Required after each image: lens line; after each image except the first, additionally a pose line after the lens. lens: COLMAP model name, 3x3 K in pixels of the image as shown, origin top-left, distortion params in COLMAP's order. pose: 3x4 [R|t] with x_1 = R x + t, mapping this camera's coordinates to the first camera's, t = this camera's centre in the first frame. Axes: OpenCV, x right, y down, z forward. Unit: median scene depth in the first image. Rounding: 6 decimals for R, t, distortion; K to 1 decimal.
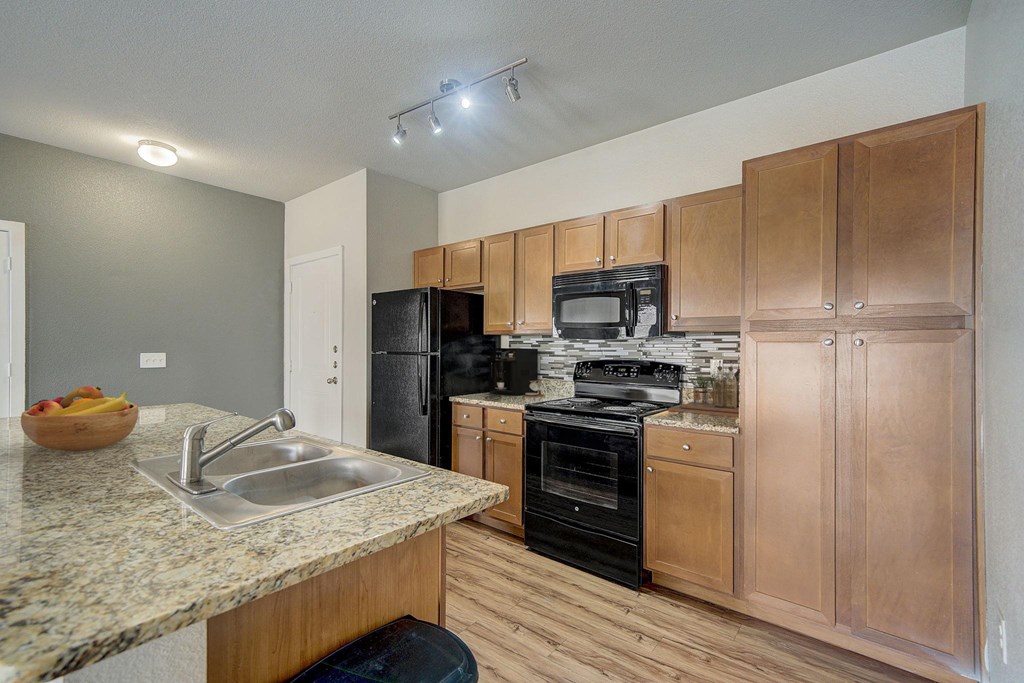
lens RADIAL K [[479.3, 0, 507.1], [0, 479.3, 345.4], [0, 0, 1]] dist [0.018028, 0.000070]
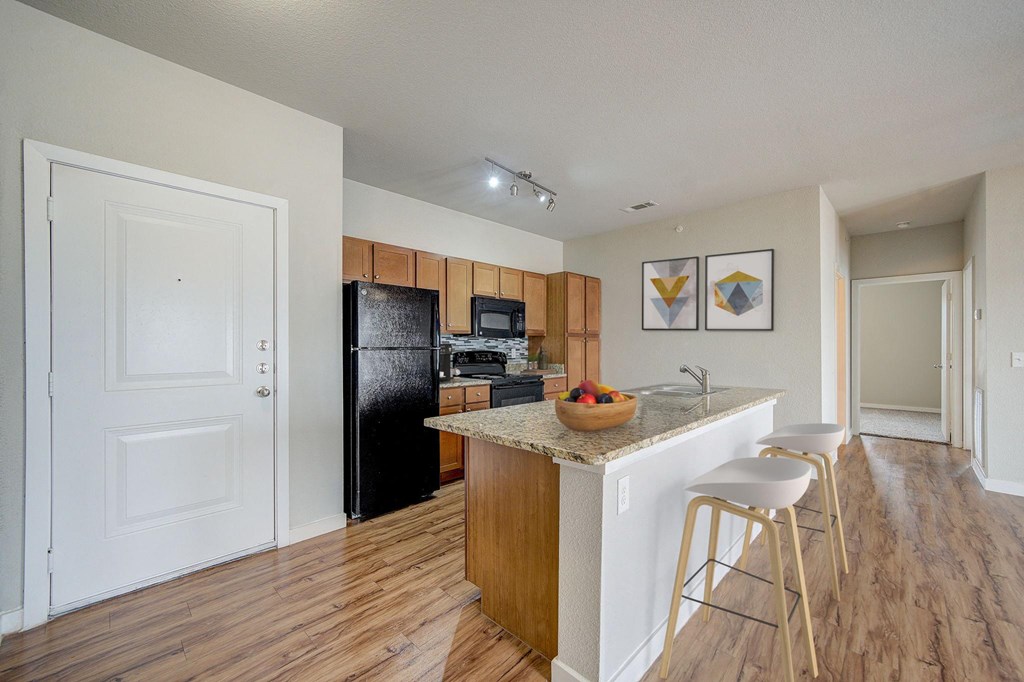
lens RADIAL K [[461.0, 0, 513.4], [0, 461.0, 345.0], [0, 0, 1]] dist [-0.001958, -0.000269]
pose [[0.007485, -0.001261, 0.999971, -1.324379], [0.000393, 0.999999, 0.001258, 0.008862], [-0.999972, 0.000383, 0.007485, 0.841307]]
